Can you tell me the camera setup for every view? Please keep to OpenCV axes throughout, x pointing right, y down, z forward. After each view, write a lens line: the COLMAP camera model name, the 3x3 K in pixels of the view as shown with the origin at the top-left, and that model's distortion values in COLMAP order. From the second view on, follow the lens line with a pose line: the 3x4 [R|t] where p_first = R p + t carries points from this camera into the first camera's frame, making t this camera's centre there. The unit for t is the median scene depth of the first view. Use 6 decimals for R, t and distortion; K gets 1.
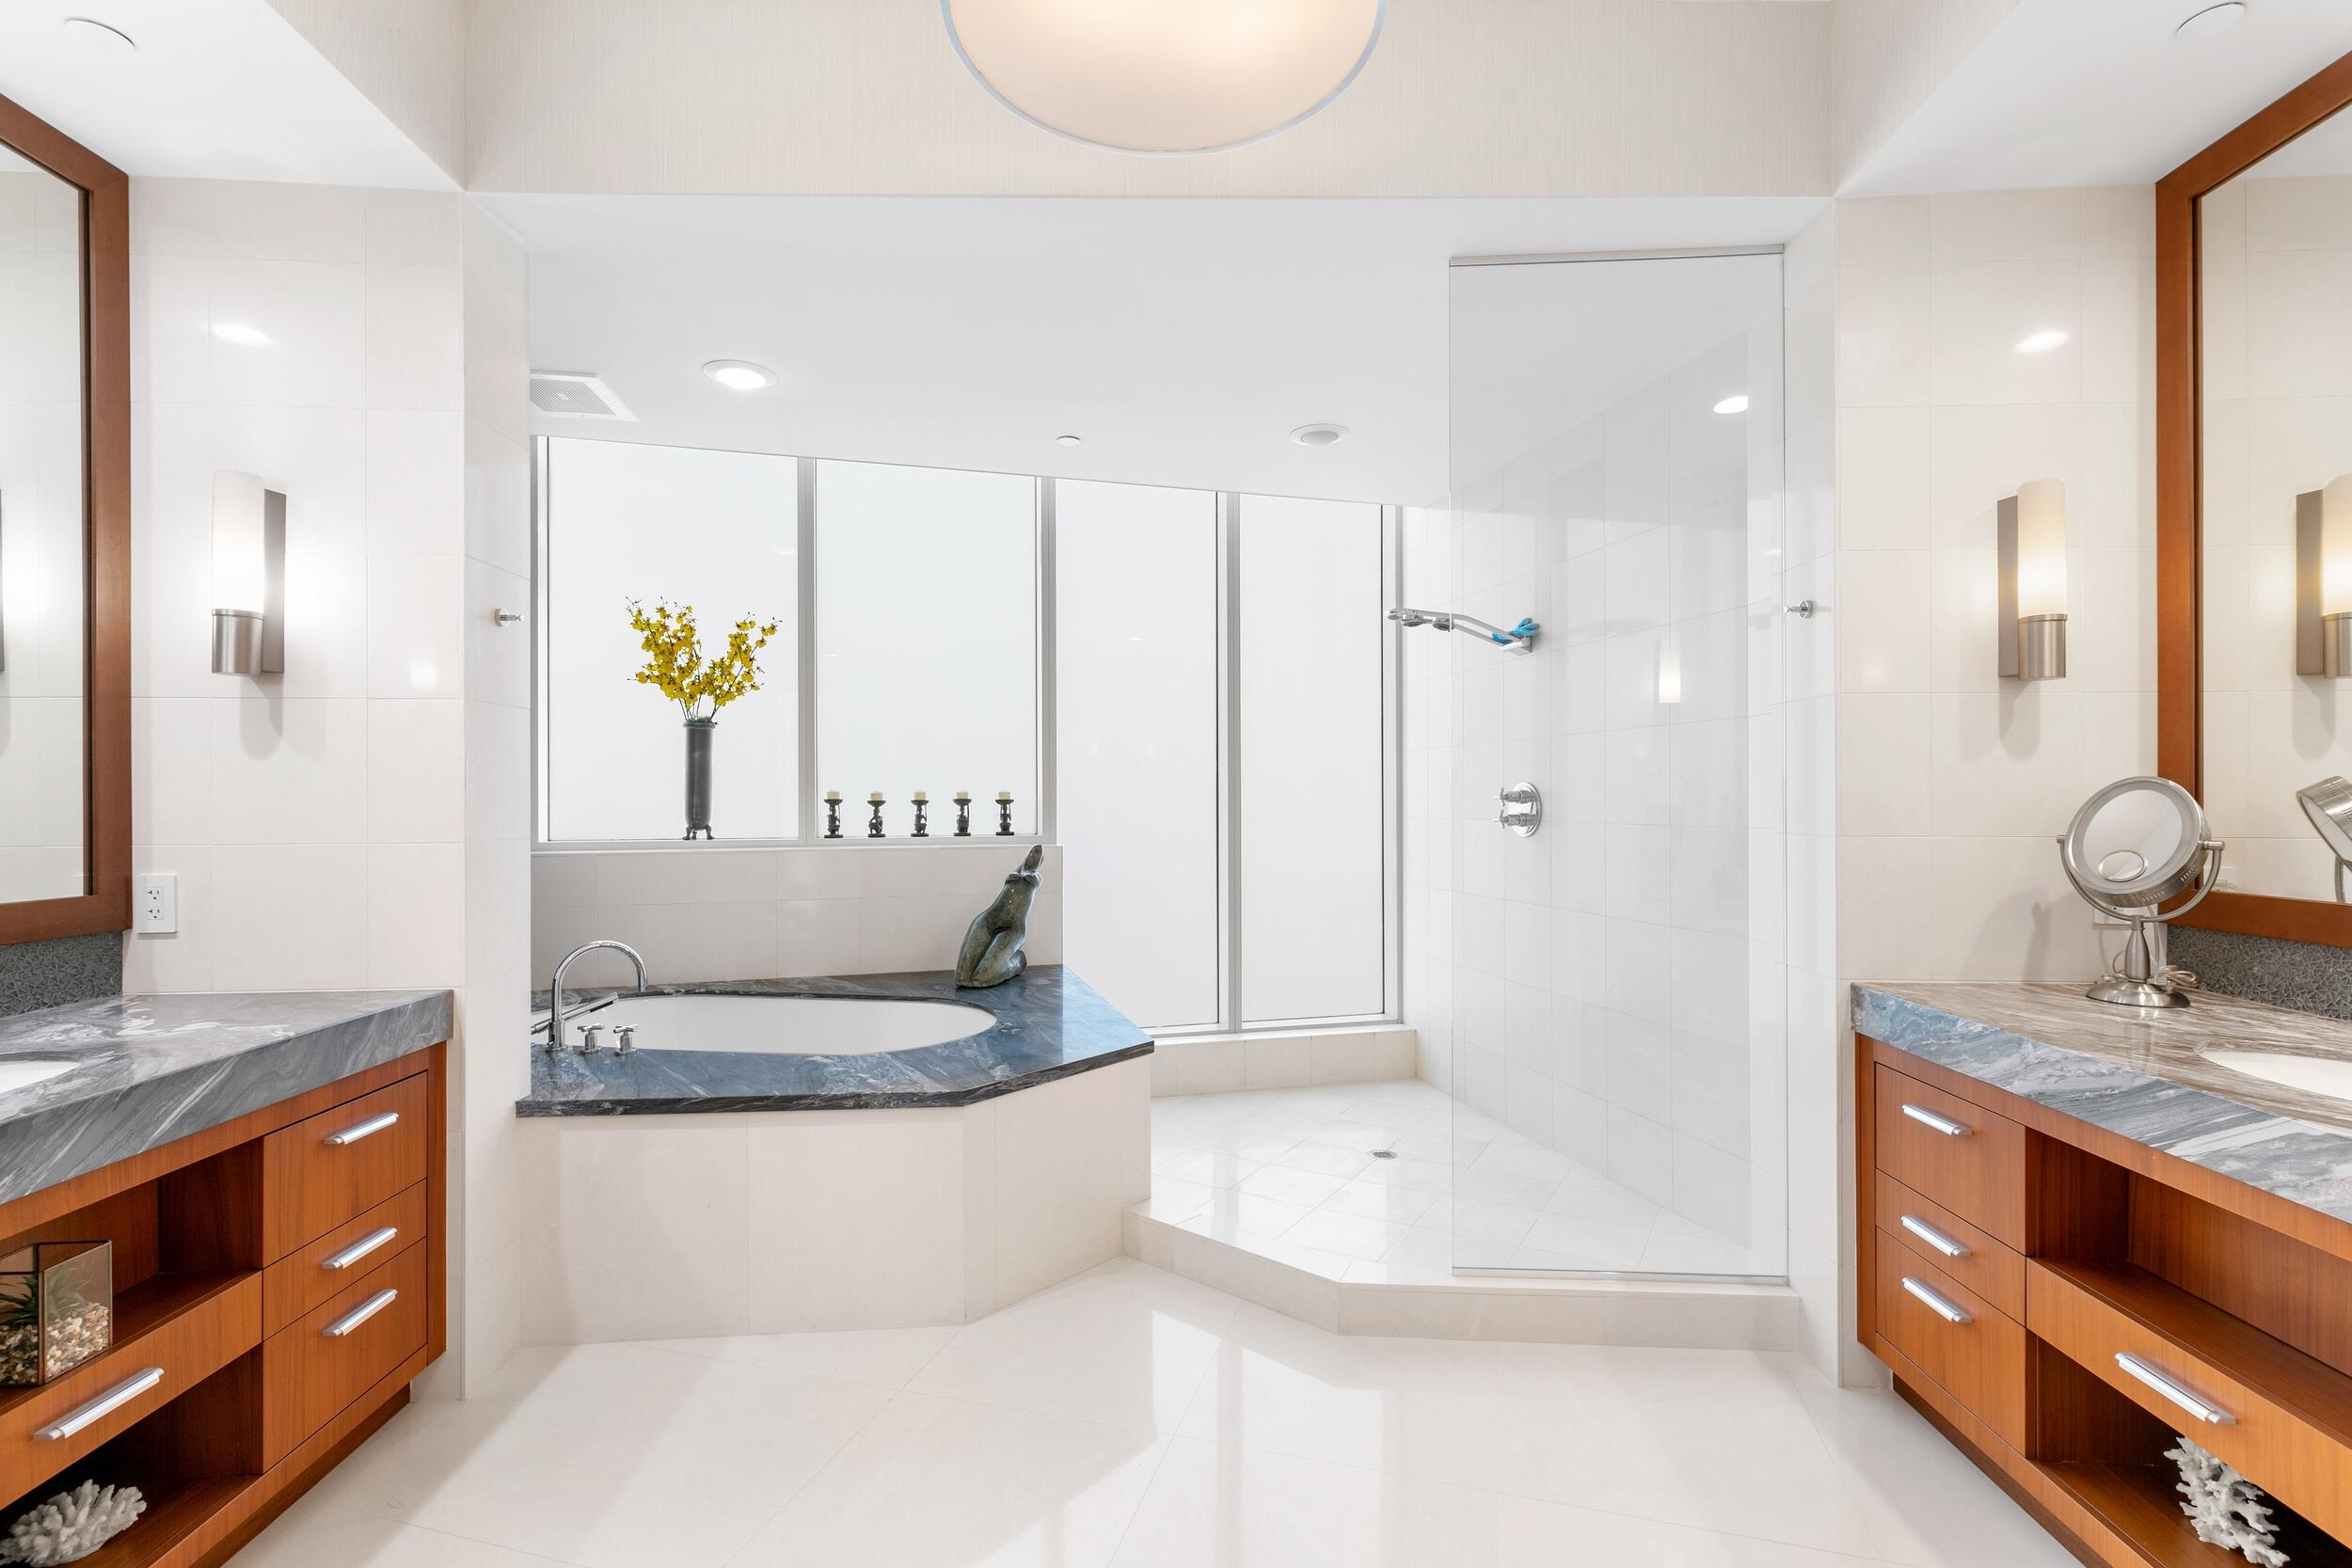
lens RADIAL K [[1061.5, 0, 1178.2], [0, 1061.5, 797.7], [0, 0, 1]] dist [0.004472, -0.000617]
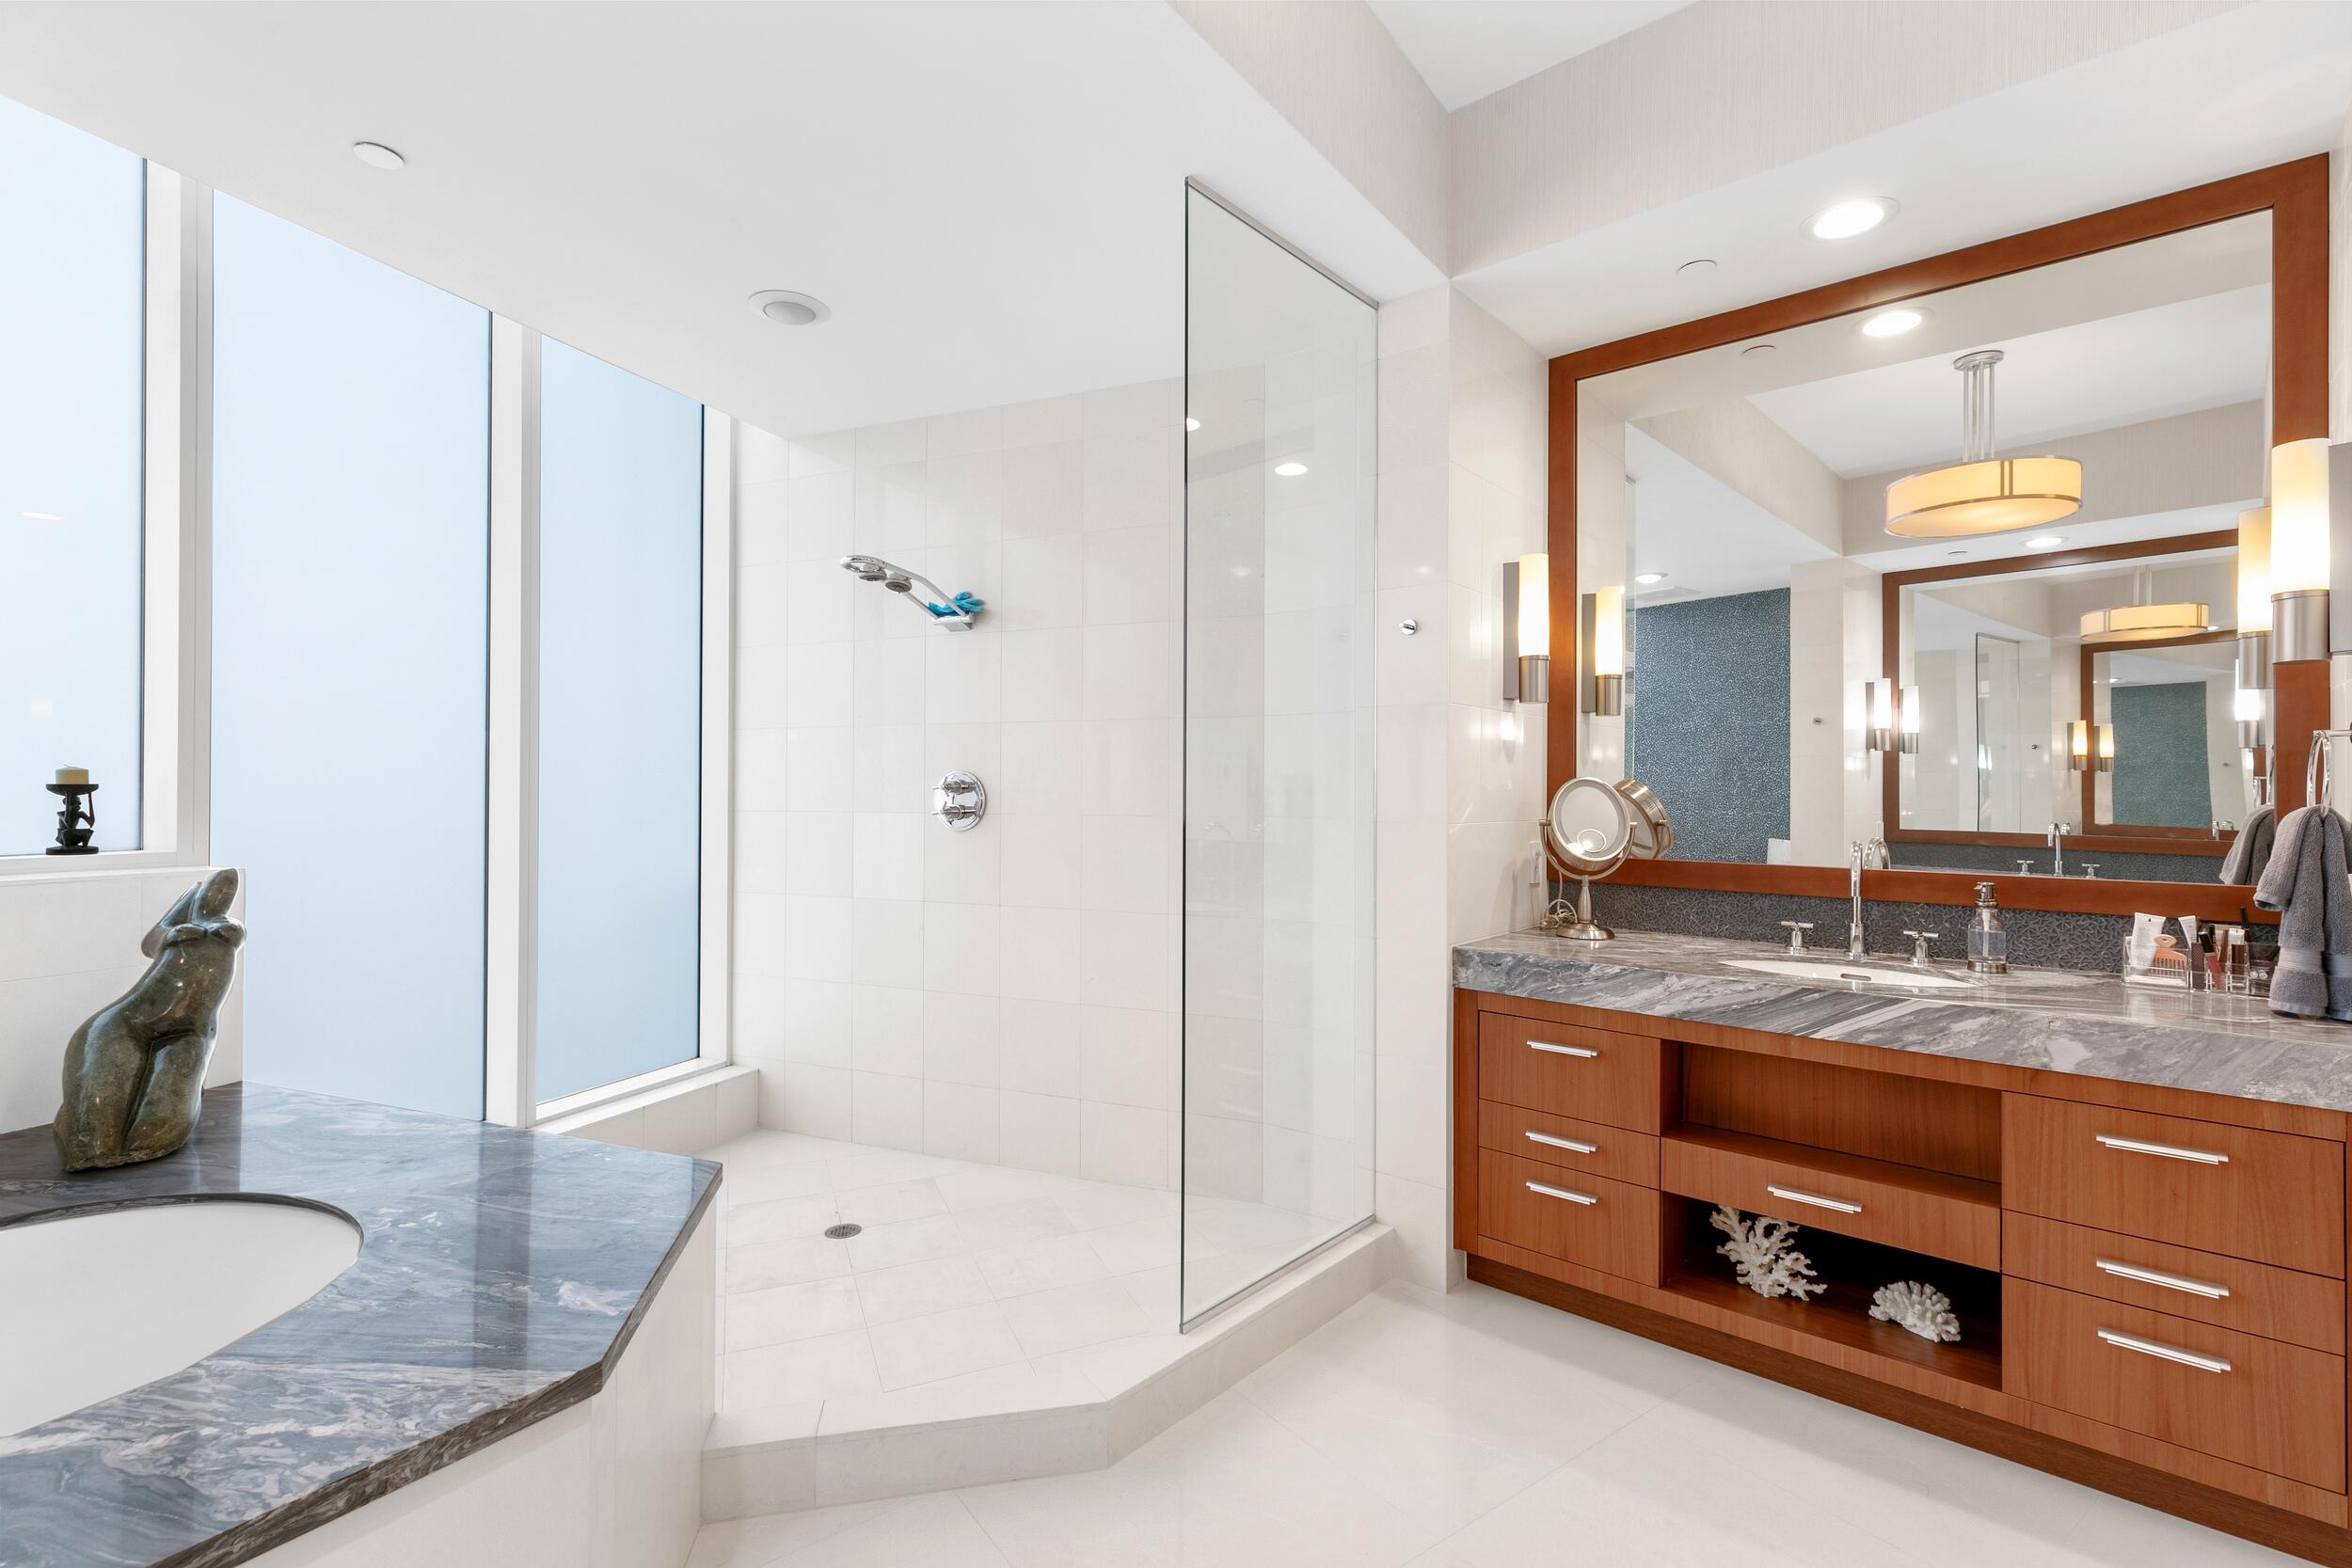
lens RADIAL K [[1050.7, 0, 1213.0], [0, 1050.7, 785.9], [0, 0, 1]] dist [0.007911, -0.000057]
pose [[0.608932, 0.008442, 0.793177, -0.463940], [-0.007608, 0.999960, -0.004802, 0.001844], [-0.793186, -0.003110, 0.608972, 0.502035]]
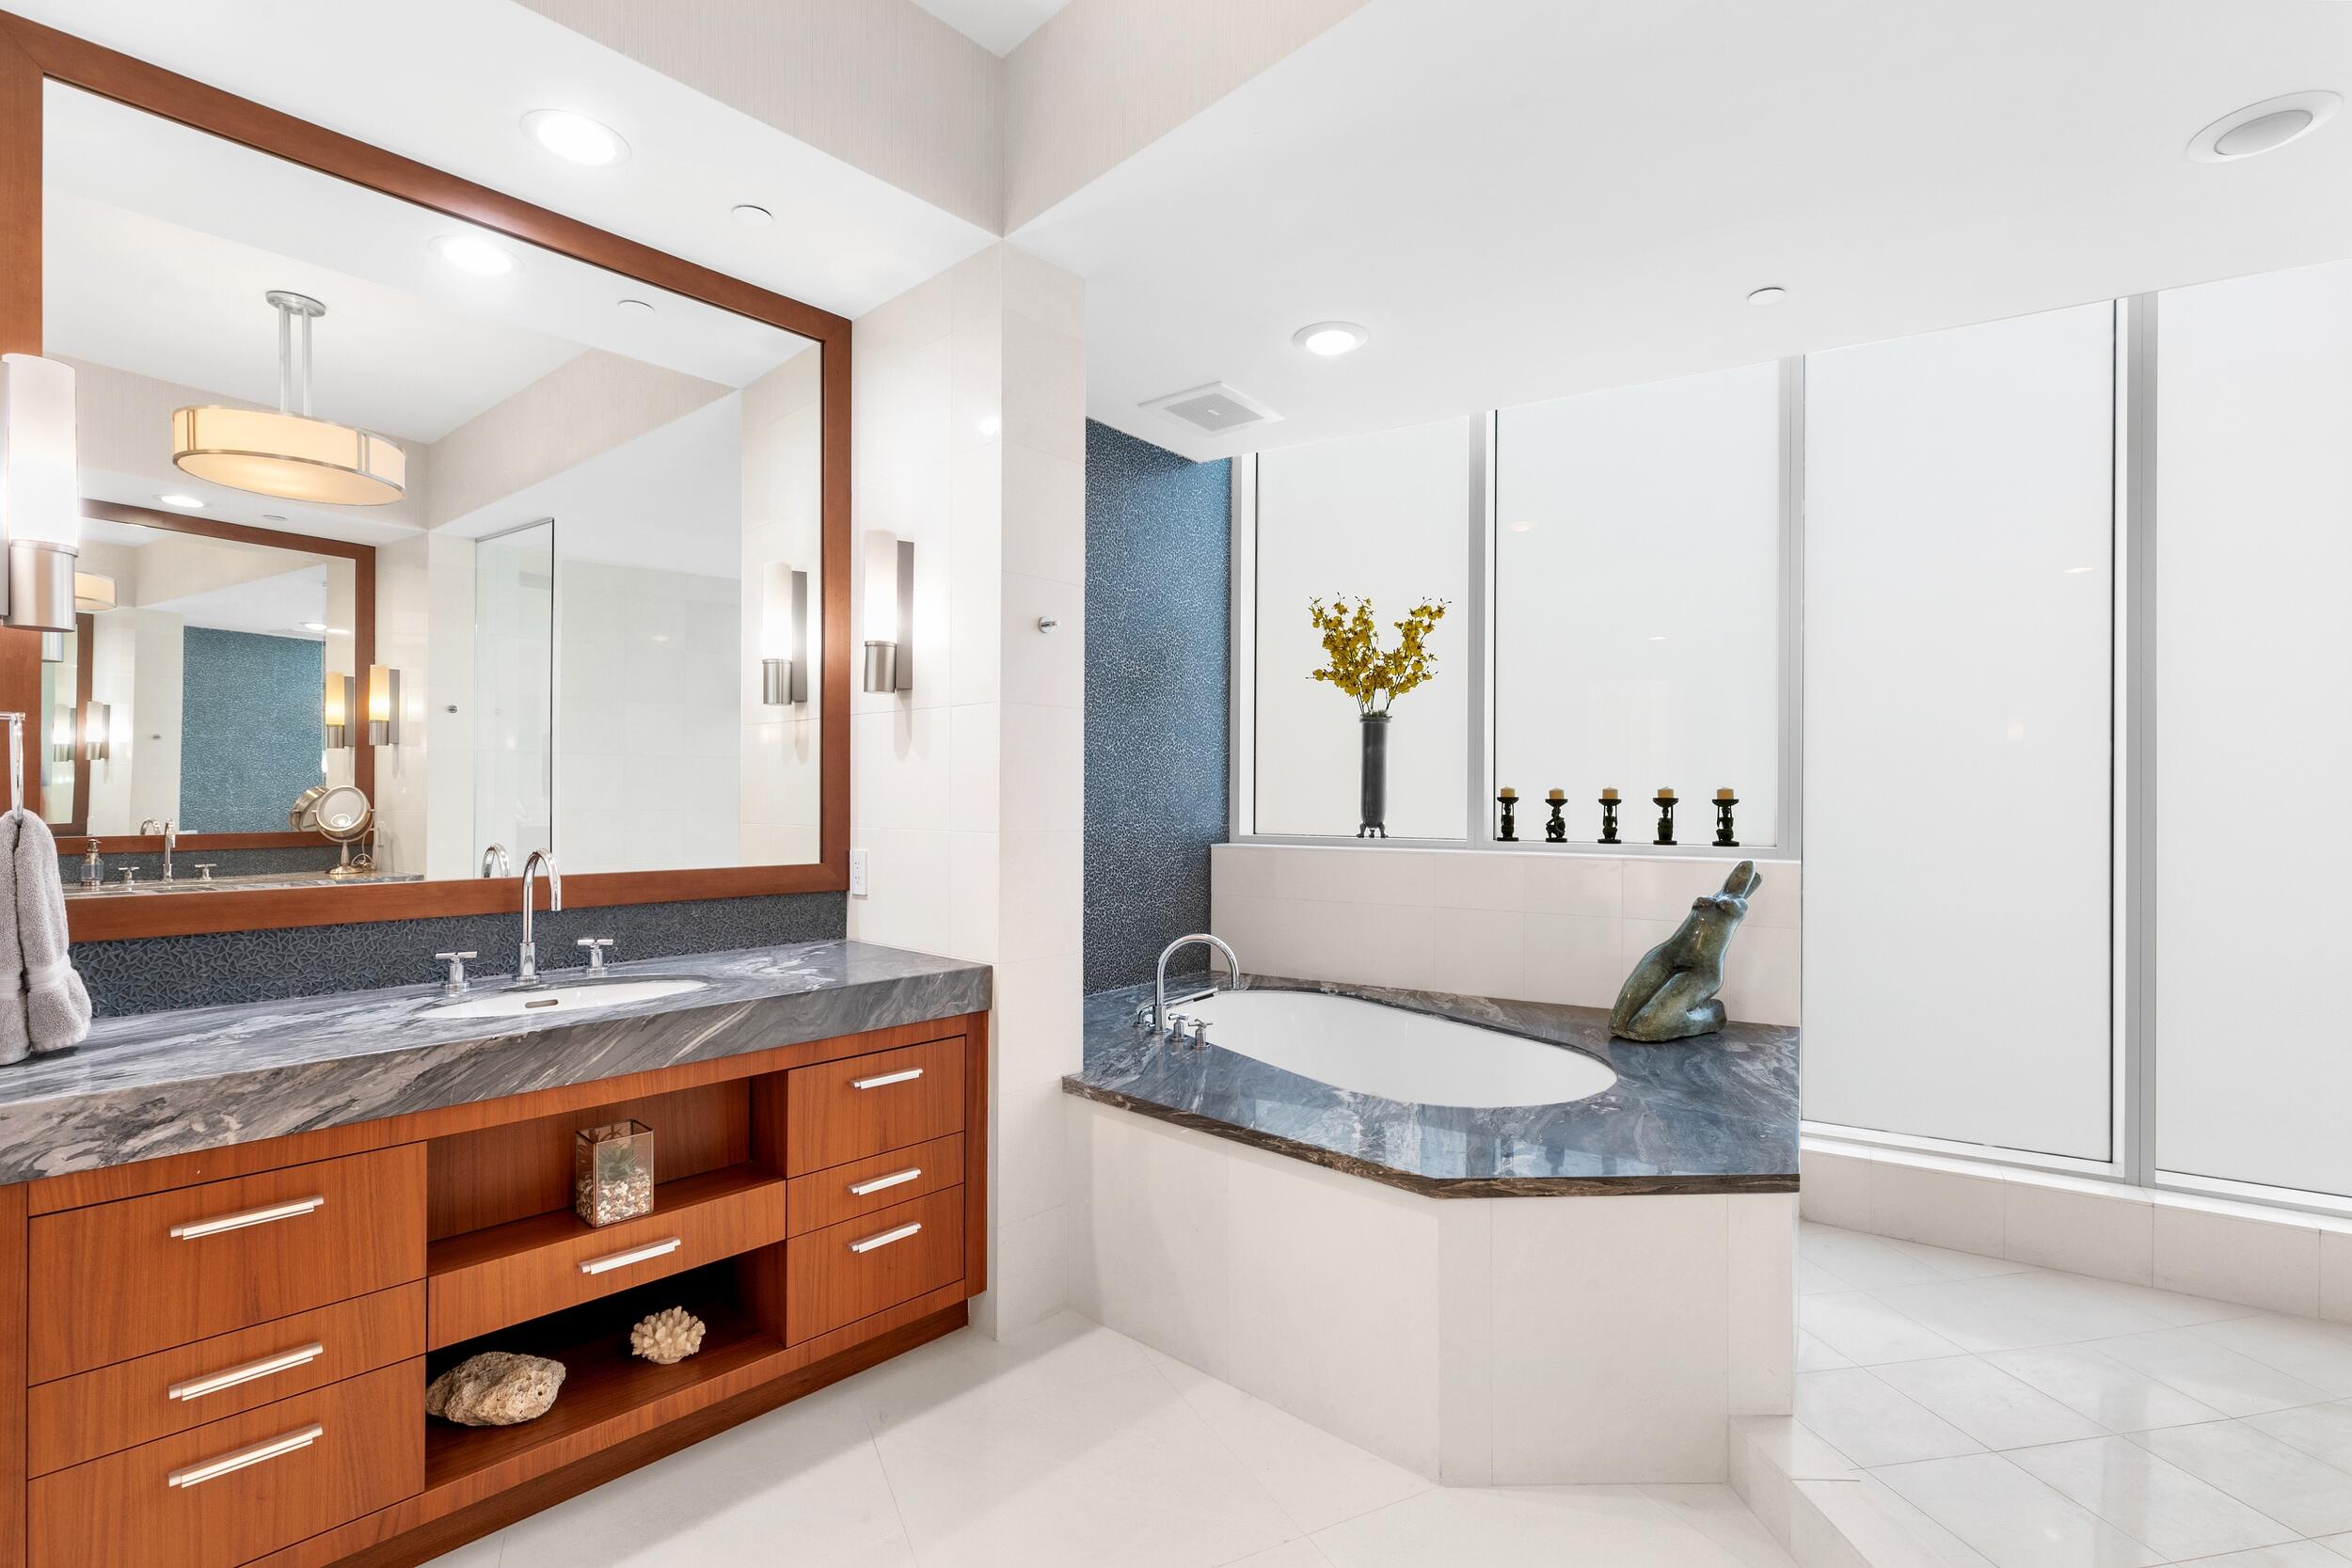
lens RADIAL K [[1061.5, 0, 1178.2], [0, 1061.5, 797.7], [0, 0, 1]] dist [0.004472, -0.000617]
pose [[0.688113, 0.007658, -0.725563, 0.240718], [-0.006751, 0.999969, 0.004151, 0.000277], [0.725572, 0.002042, 0.688143, 0.367258]]
